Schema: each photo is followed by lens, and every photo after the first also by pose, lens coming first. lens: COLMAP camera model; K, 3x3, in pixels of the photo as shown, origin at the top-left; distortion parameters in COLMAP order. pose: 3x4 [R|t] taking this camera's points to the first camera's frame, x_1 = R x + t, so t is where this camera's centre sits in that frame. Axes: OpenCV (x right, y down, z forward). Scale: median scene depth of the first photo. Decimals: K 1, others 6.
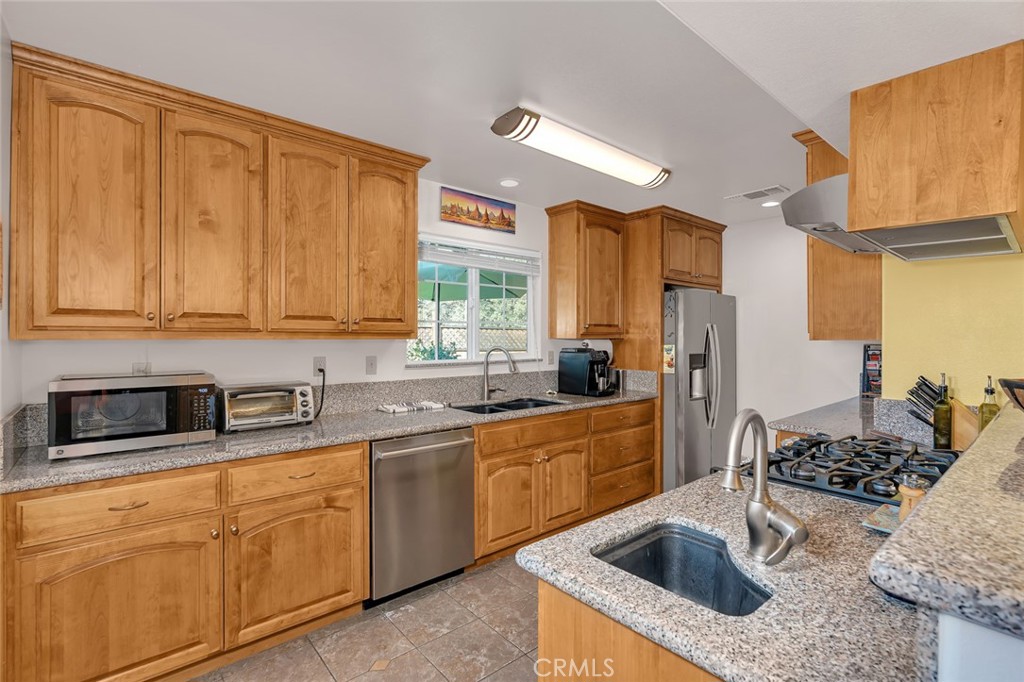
lens RADIAL K [[466.1, 0, 515.0], [0, 466.1, 335.7], [0, 0, 1]] dist [-0.010001, 0.002359]
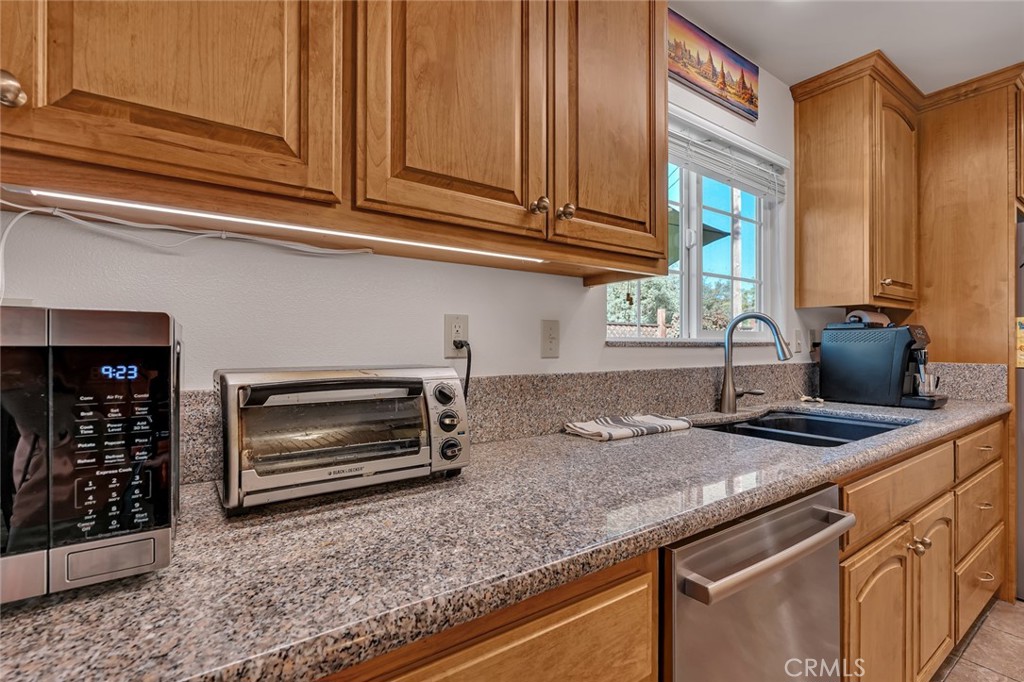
lens RADIAL K [[466.1, 0, 521.1], [0, 466.1, 342.2], [0, 0, 1]] dist [-0.010001, 0.002359]
pose [[0.995431, -0.002006, -0.095464, -0.386148], [0.001372, 0.999977, -0.006698, 0.092089], [0.095475, 0.006536, 0.995410, 0.686478]]
